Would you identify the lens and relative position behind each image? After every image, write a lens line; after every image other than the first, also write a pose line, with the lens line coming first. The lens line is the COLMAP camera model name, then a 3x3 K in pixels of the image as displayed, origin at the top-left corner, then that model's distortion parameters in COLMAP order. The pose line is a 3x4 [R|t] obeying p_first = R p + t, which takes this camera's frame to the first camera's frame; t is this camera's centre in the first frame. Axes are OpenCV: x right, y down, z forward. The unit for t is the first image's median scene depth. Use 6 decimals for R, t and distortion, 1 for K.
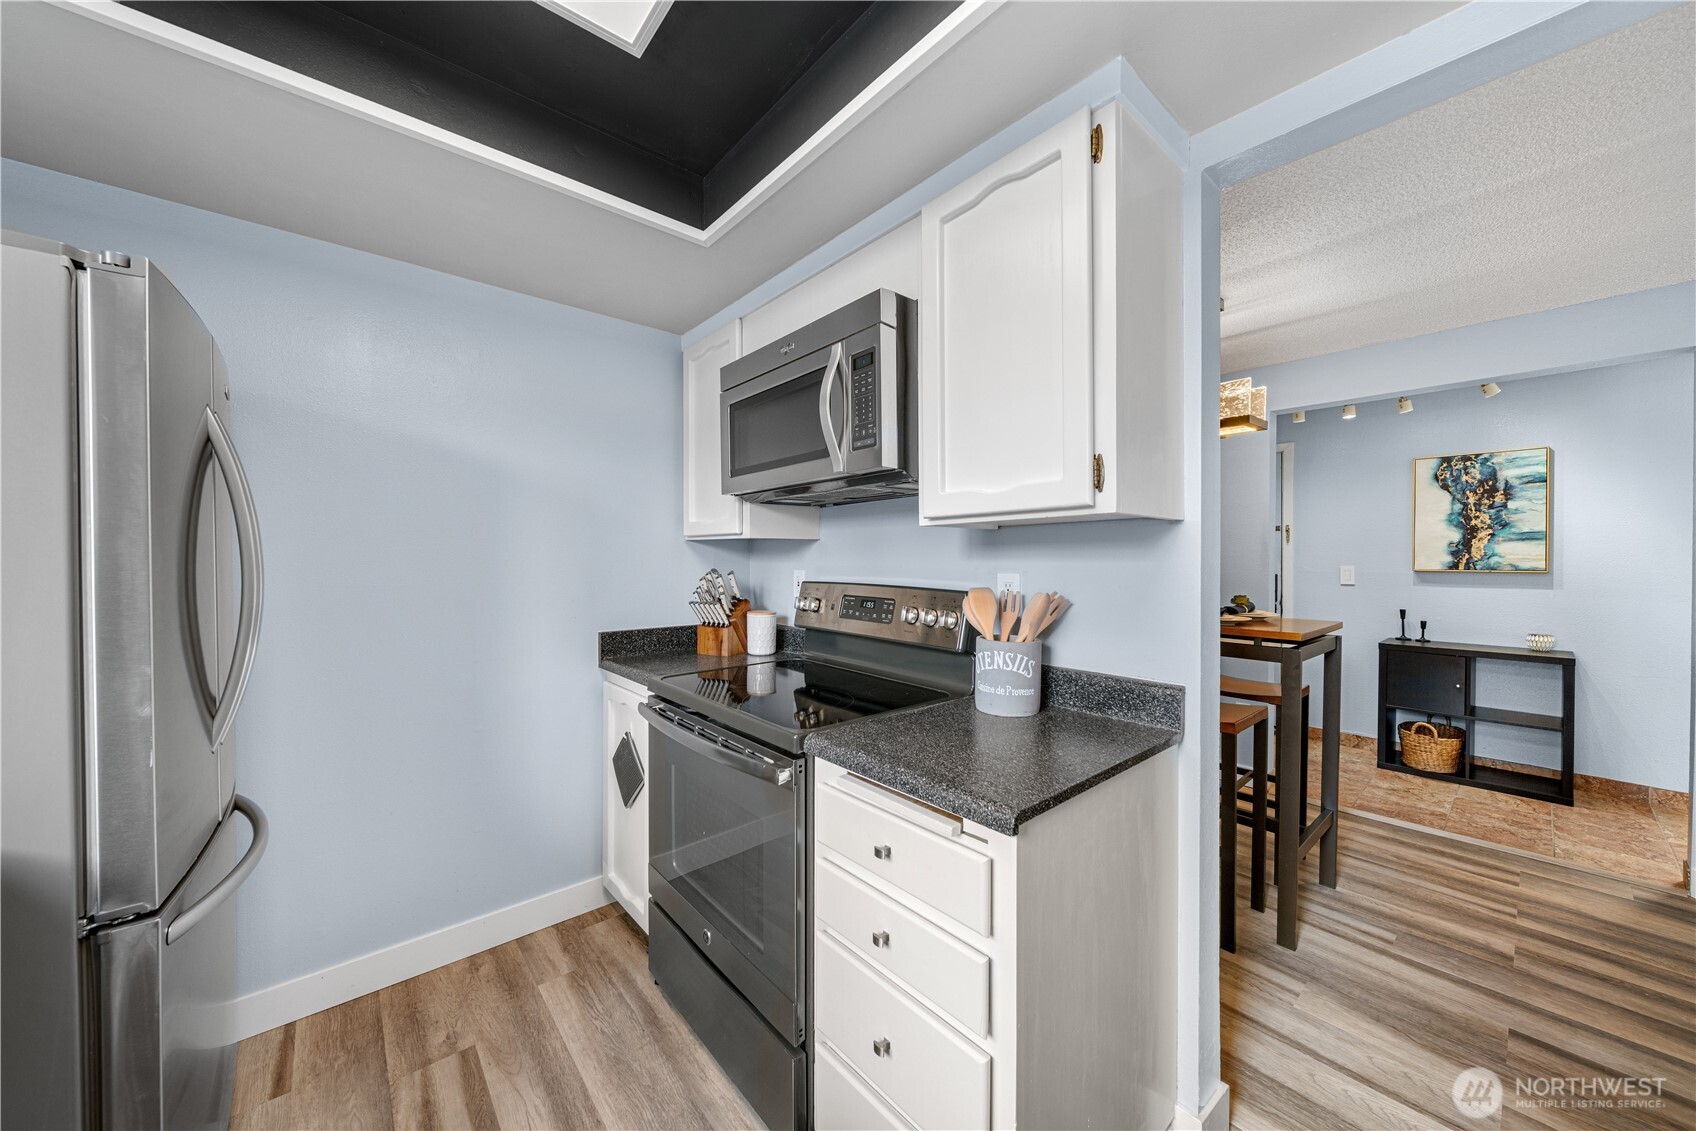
lens RADIAL K [[596.9, 0, 848.0], [0, 596.9, 565.5], [0, 0, 1]] dist [0.000999, 0.000032]
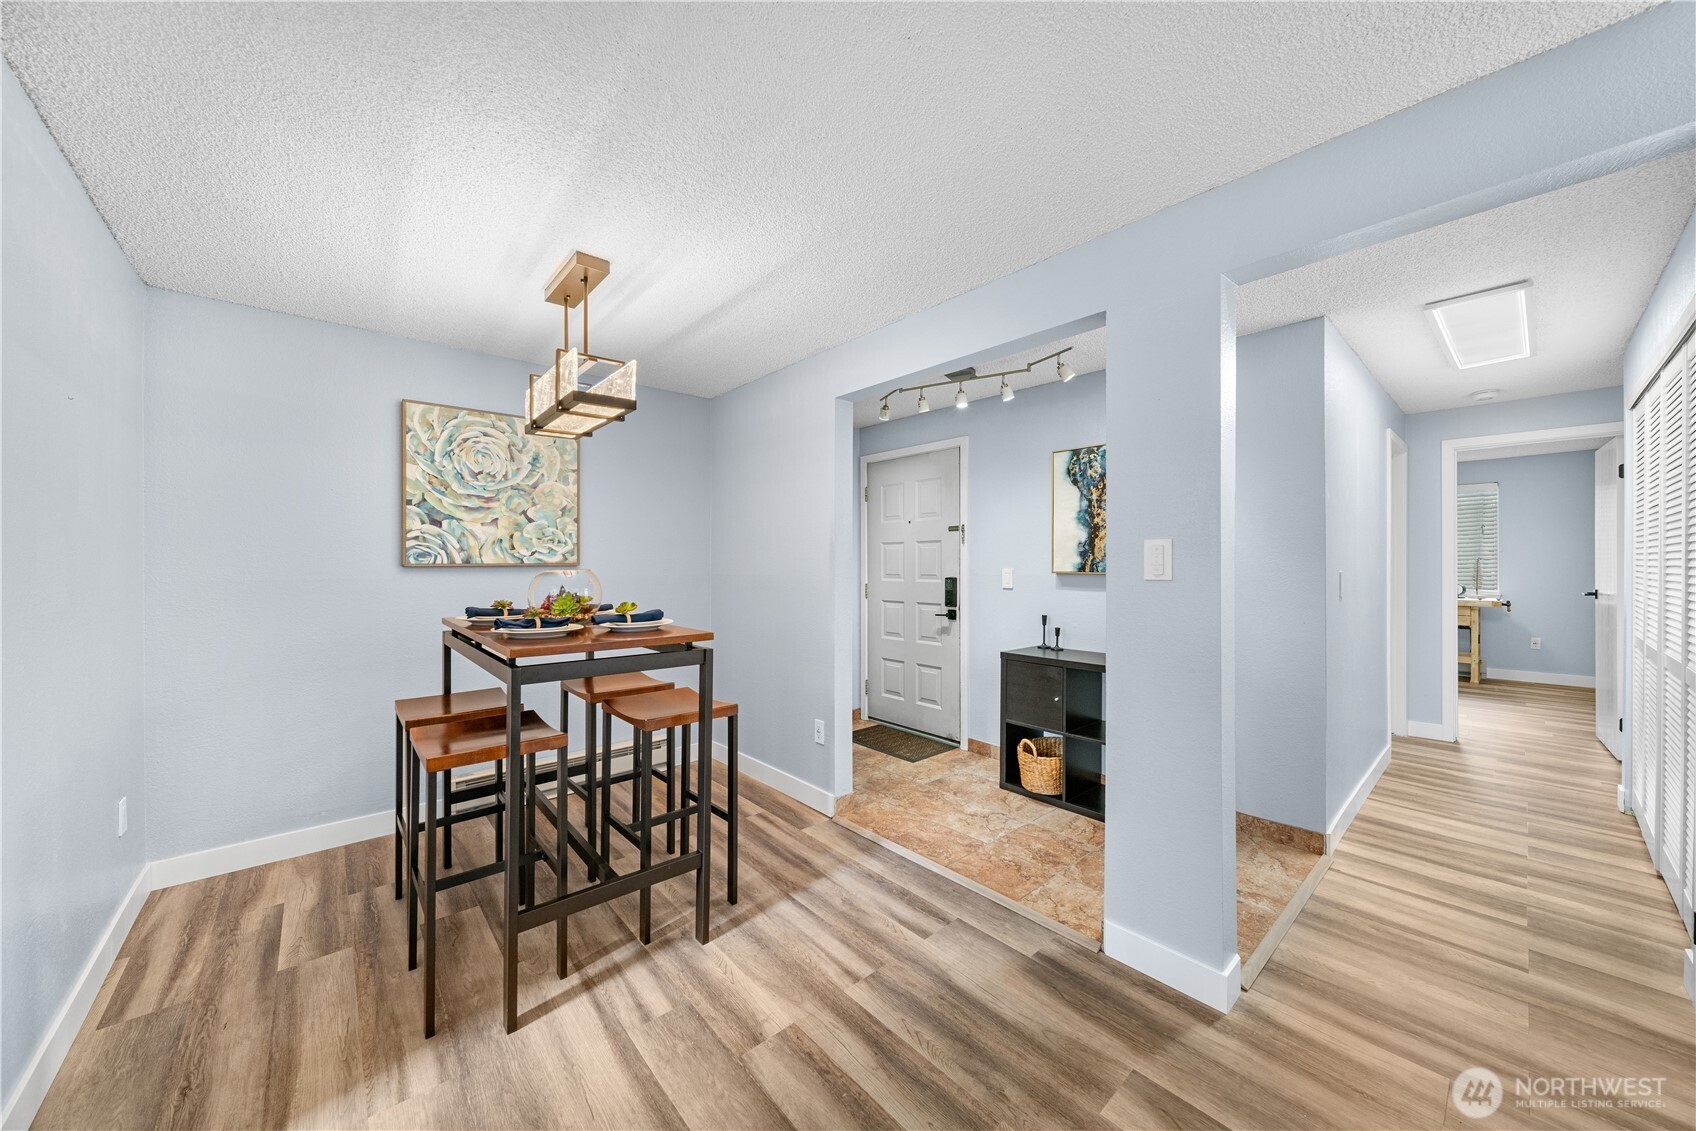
lens RADIAL K [[588.7, 0, 845.5], [0, 588.7, 567.7], [0, 0, 1]] dist [-0.000322, -0.000039]
pose [[0.999957, -0.001589, 0.009105, 0.648752], [0.001628, 0.999989, -0.004300, 0.003931], [-0.009098, 0.004315, 0.999949, 0.098311]]
